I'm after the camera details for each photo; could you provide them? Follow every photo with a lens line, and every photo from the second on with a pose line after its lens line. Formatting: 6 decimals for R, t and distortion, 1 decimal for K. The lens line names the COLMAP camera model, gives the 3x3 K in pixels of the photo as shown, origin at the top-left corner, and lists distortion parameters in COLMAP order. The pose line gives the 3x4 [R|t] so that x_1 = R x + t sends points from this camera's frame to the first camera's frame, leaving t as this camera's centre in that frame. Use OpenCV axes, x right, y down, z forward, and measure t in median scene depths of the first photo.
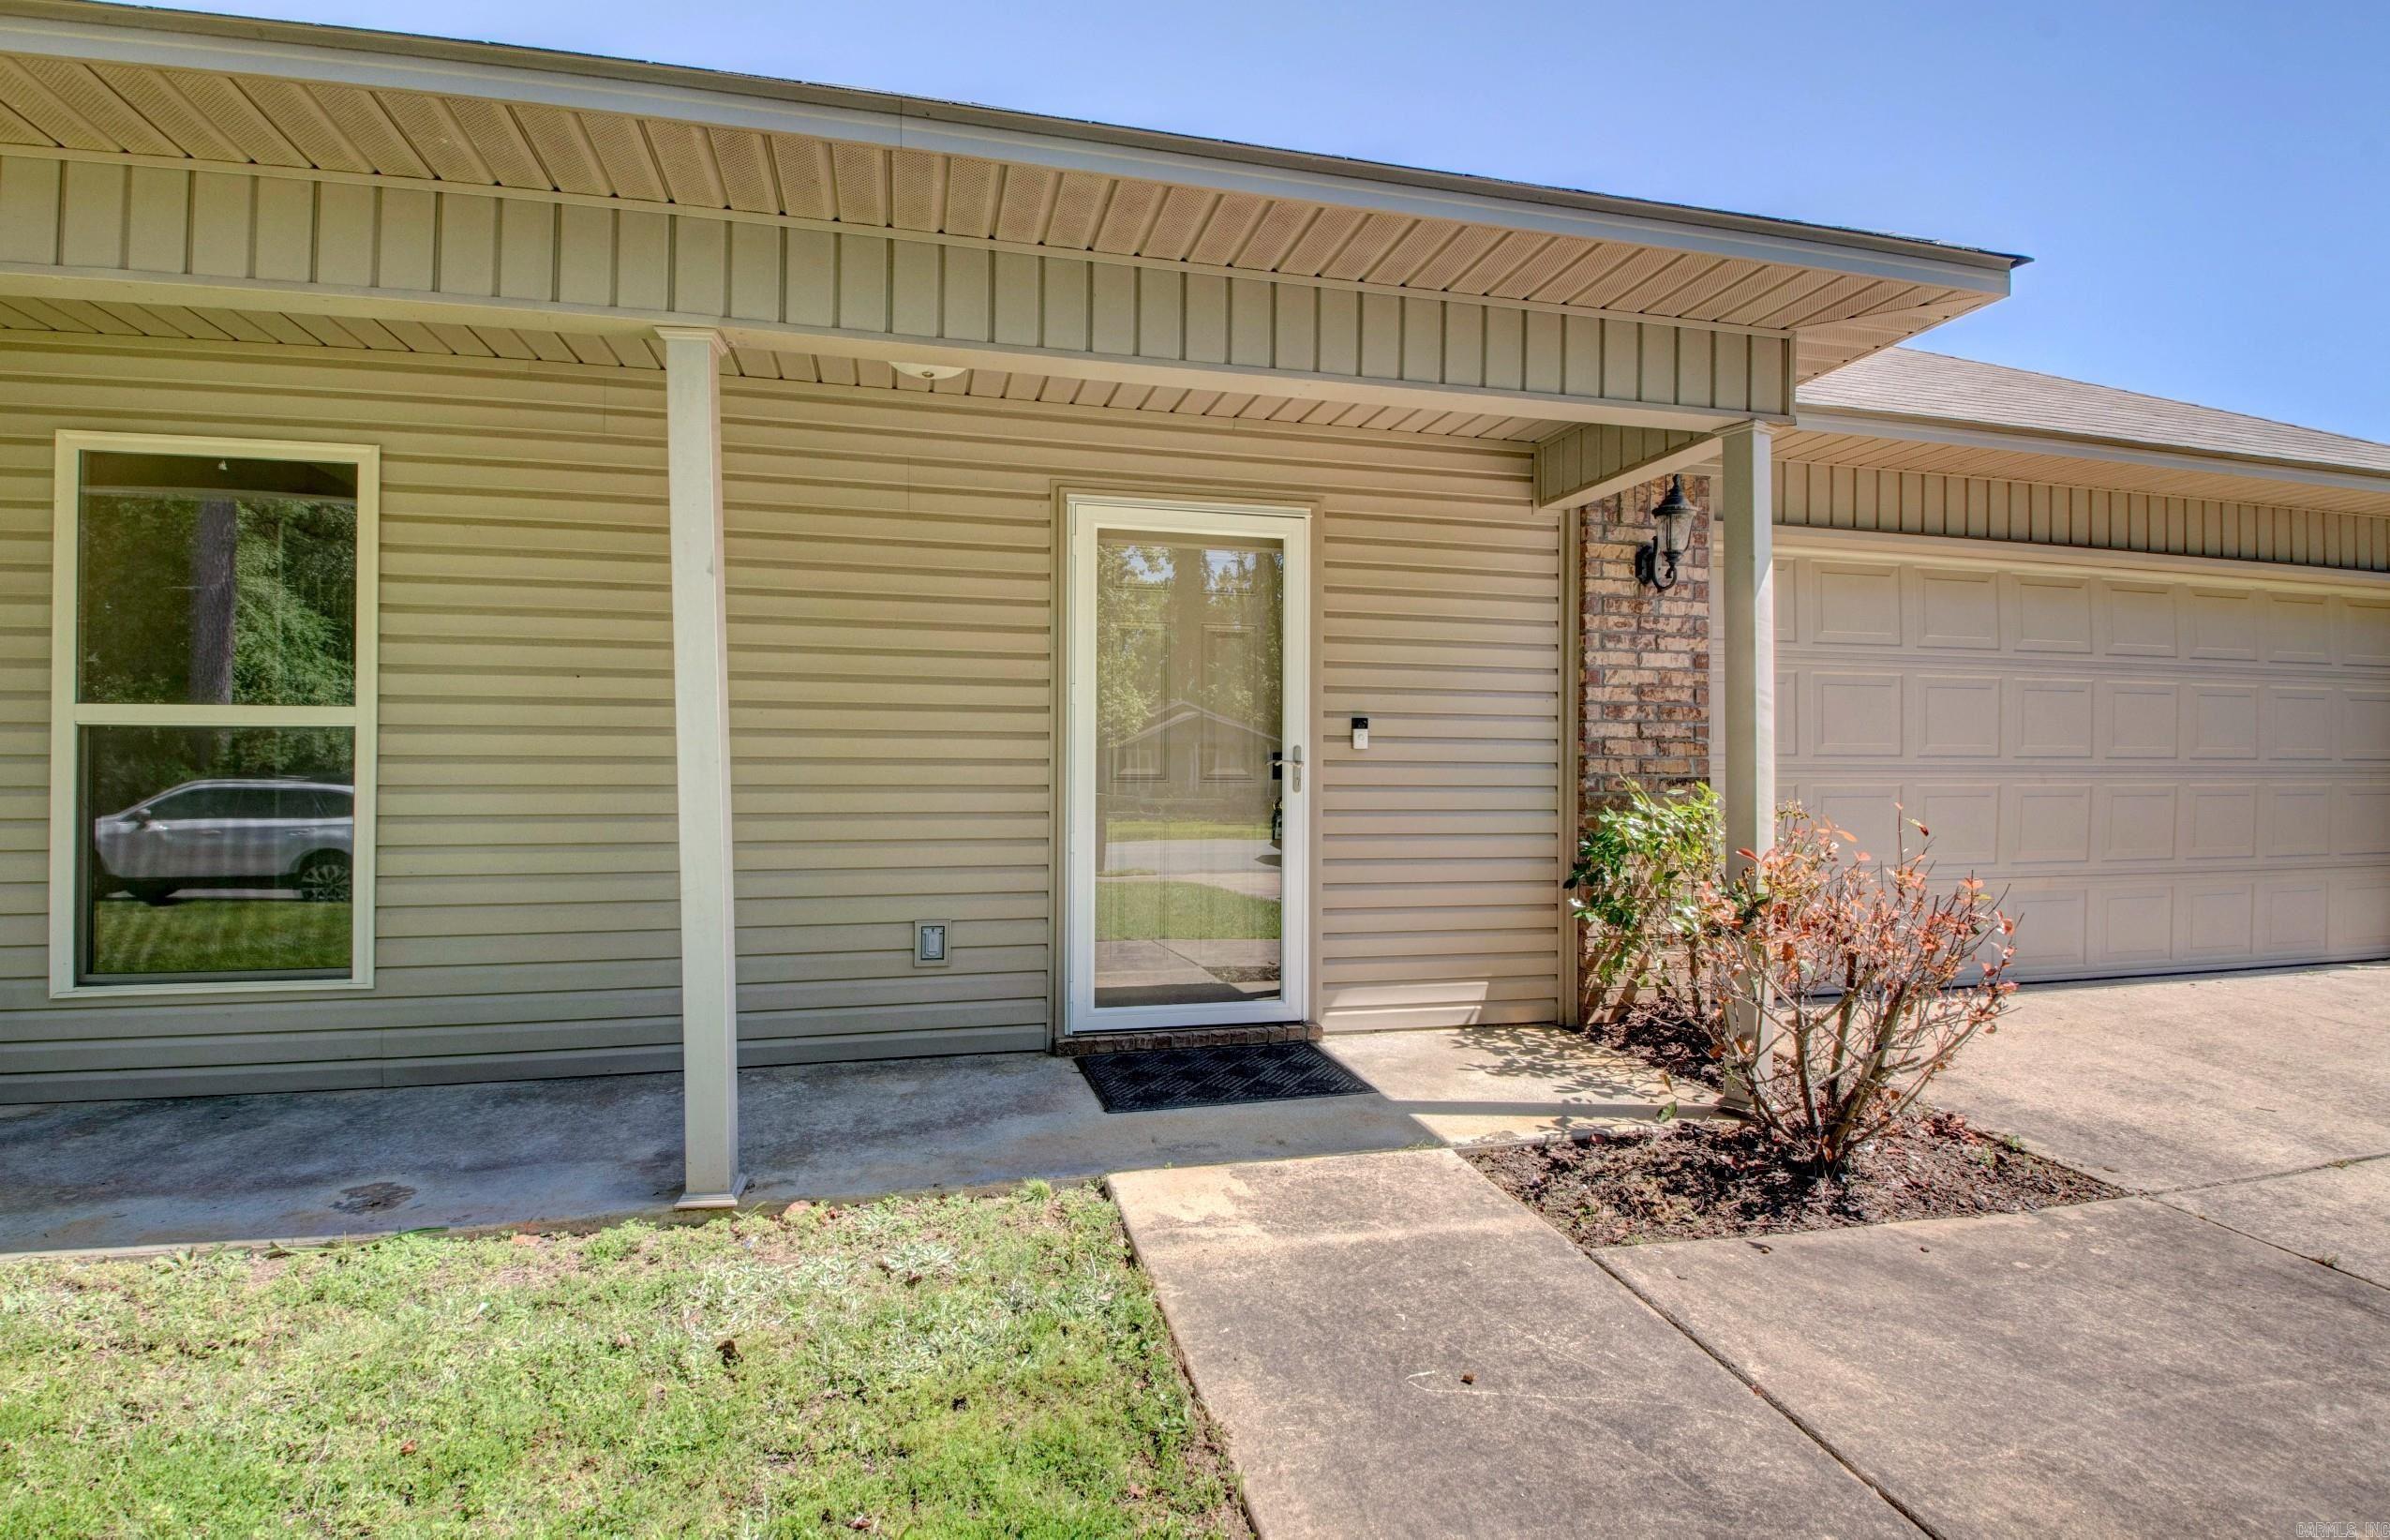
lens RADIAL K [[1121.2, 0, 1201.8], [0, 1121.2, 765.7], [0, 0, 1]] dist [0.003539, -0.016881]
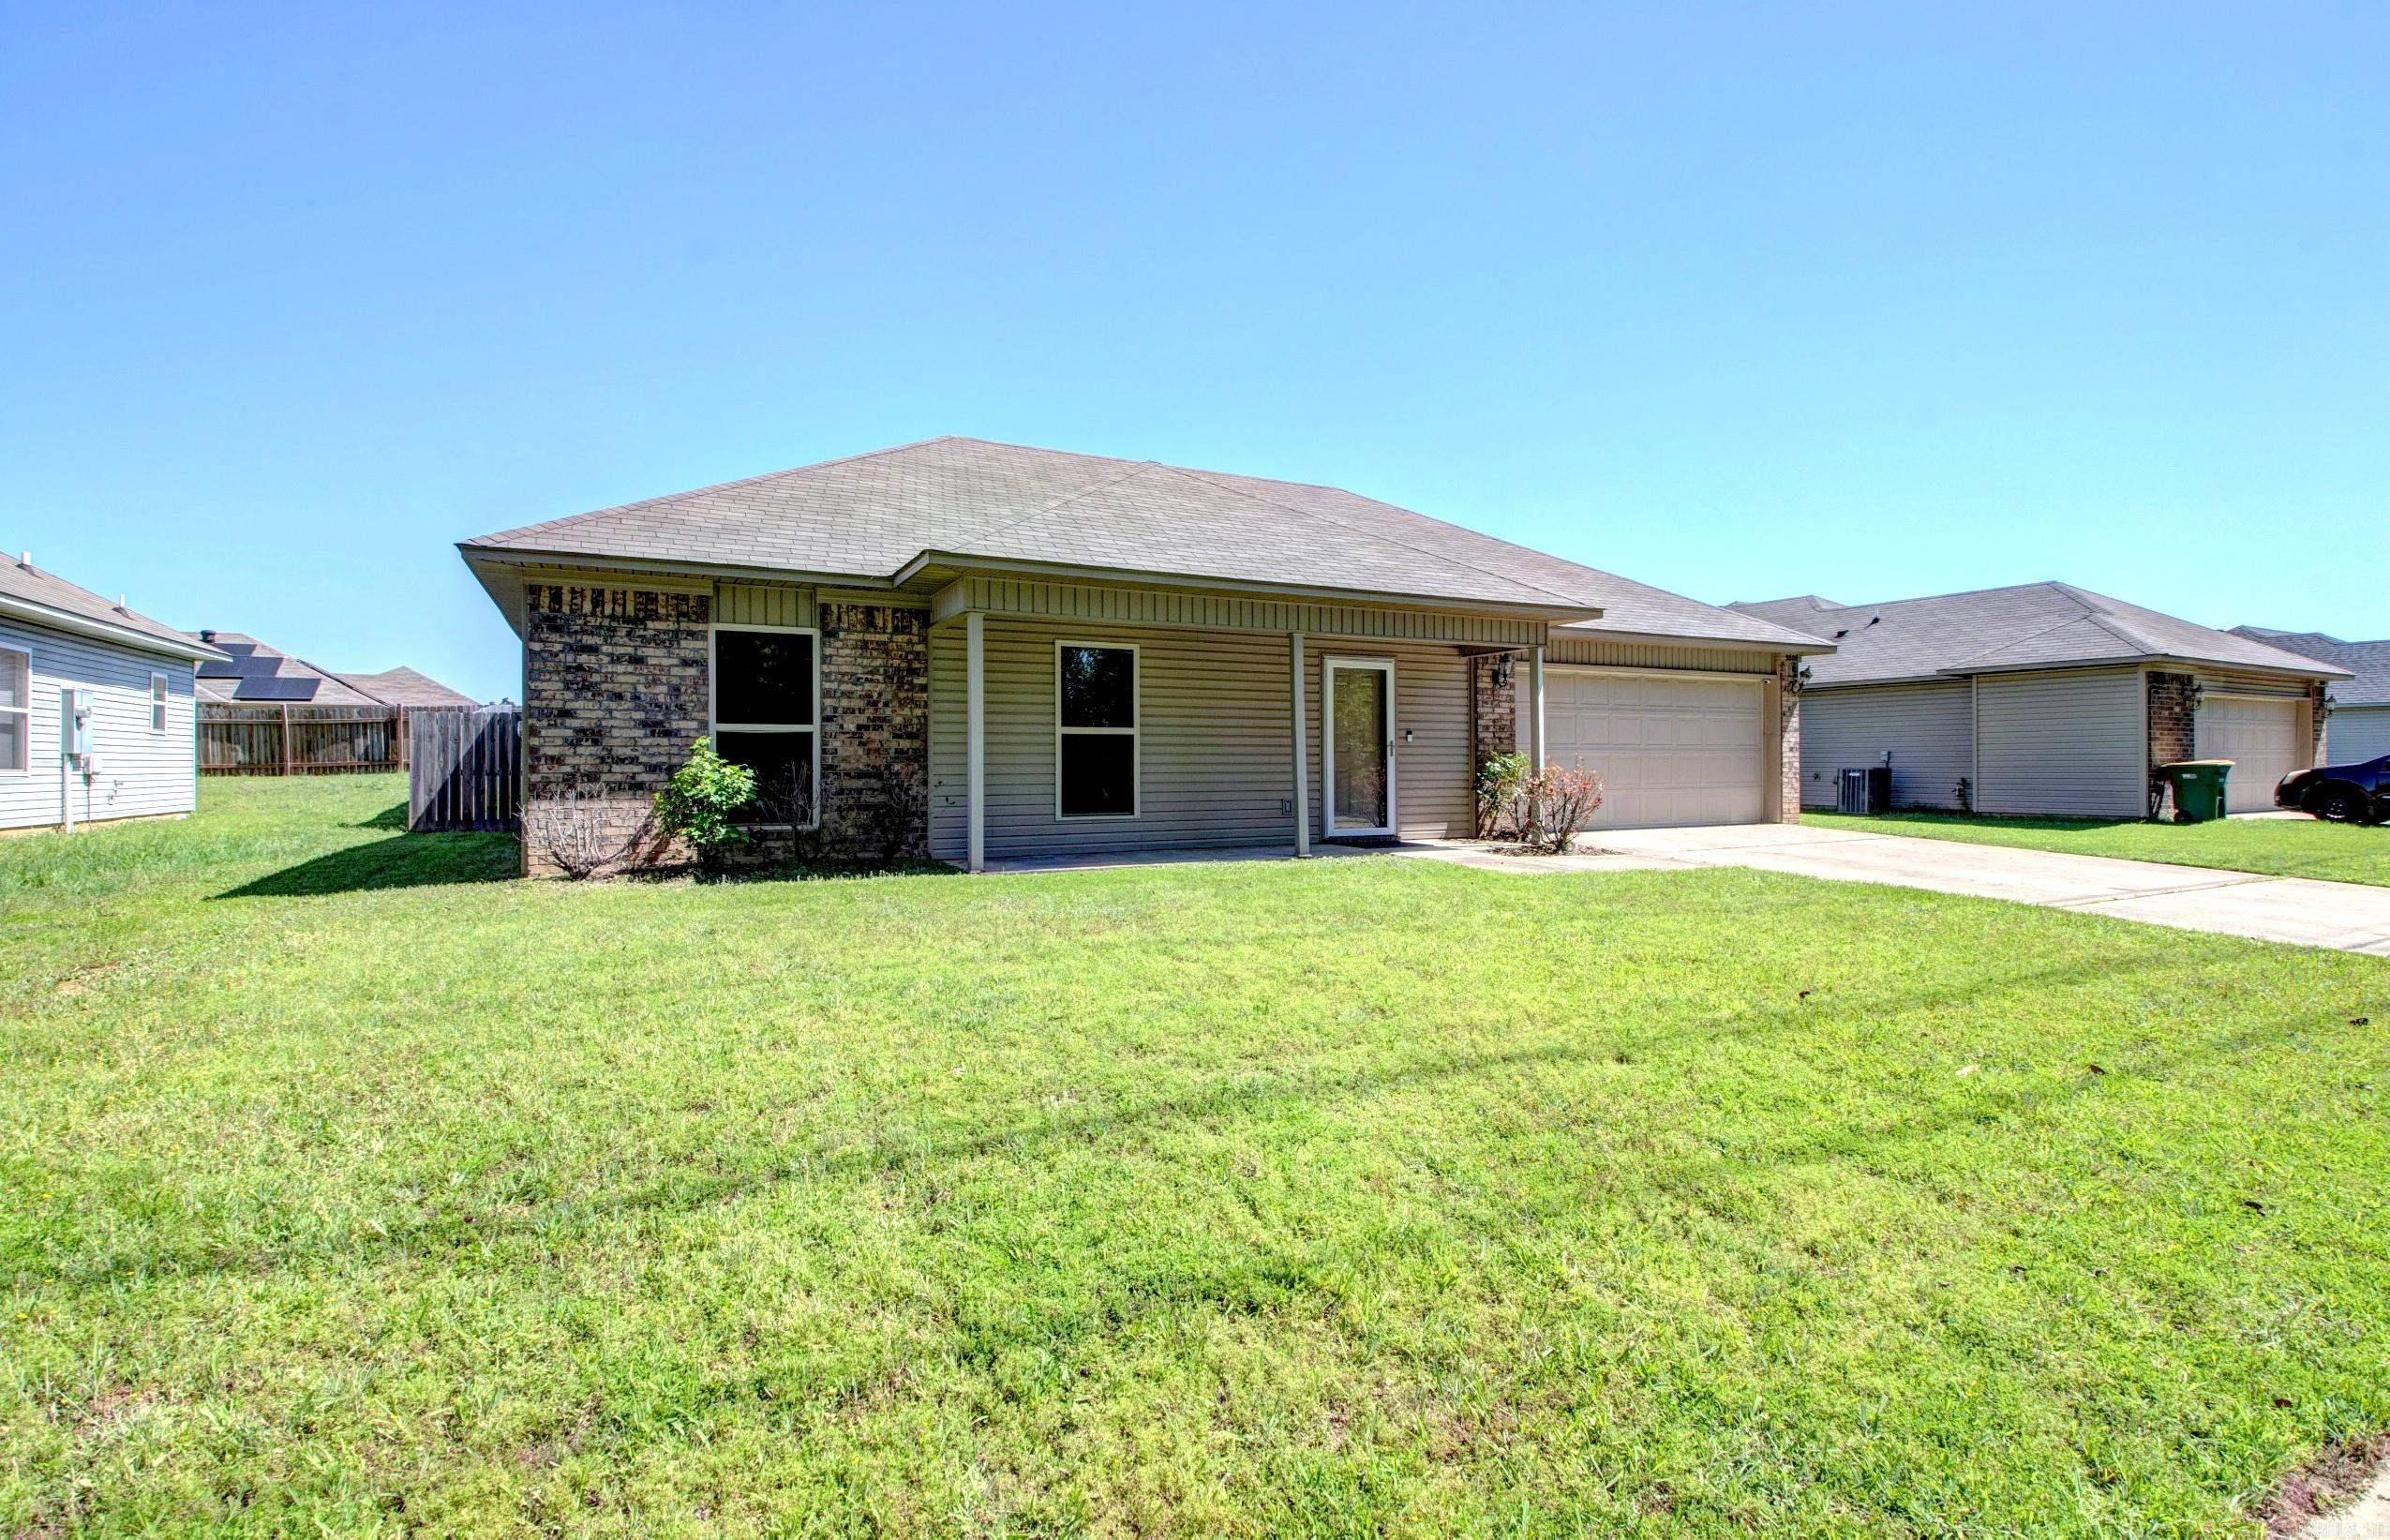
lens RADIAL K [[1121.2, 0, 1183.9], [0, 1121.2, 766.8], [0, 0, 1]] dist [0.003539, -0.016881]
pose [[0.973369, -0.007619, 0.229116, -1.099748], [0.008219, 0.999965, -0.001665, 0.051090], [-0.229095, 0.003504, 0.973398, -1.704376]]
